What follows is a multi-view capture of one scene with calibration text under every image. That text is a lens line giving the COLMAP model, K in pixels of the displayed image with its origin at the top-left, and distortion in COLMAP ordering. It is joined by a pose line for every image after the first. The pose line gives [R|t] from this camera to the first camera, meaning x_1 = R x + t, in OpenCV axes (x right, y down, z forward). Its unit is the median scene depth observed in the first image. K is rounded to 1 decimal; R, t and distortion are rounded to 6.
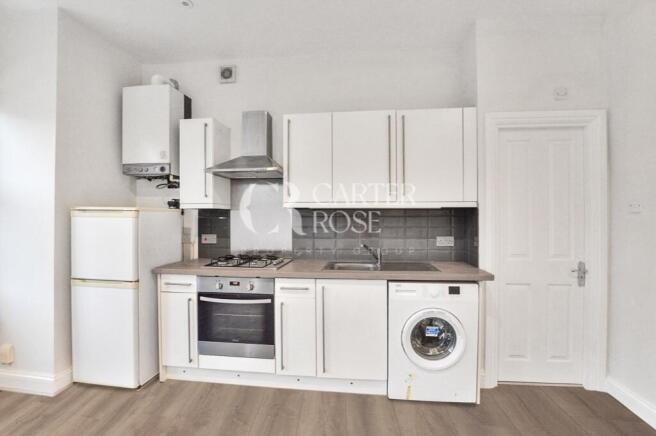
lens RADIAL K [[300.5, 0, 328.8], [0, 300.5, 221.8], [0, 0, 1]] dist [-0.030438, 0.000038]
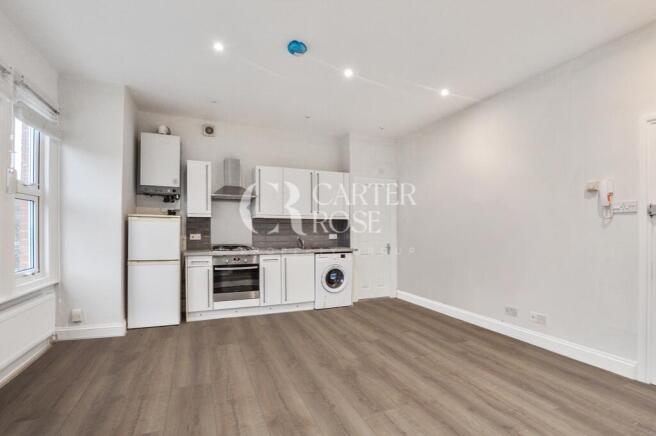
lens RADIAL K [[300.5, 0, 327.9], [0, 300.5, 222.5], [0, 0, 1]] dist [-0.030438, 0.000038]
pose [[0.878479, 0.013484, 0.477590, -0.691059], [-0.000917, 0.999647, -0.026536, 0.031900], [-0.477779, 0.022874, 0.878182, -0.851405]]
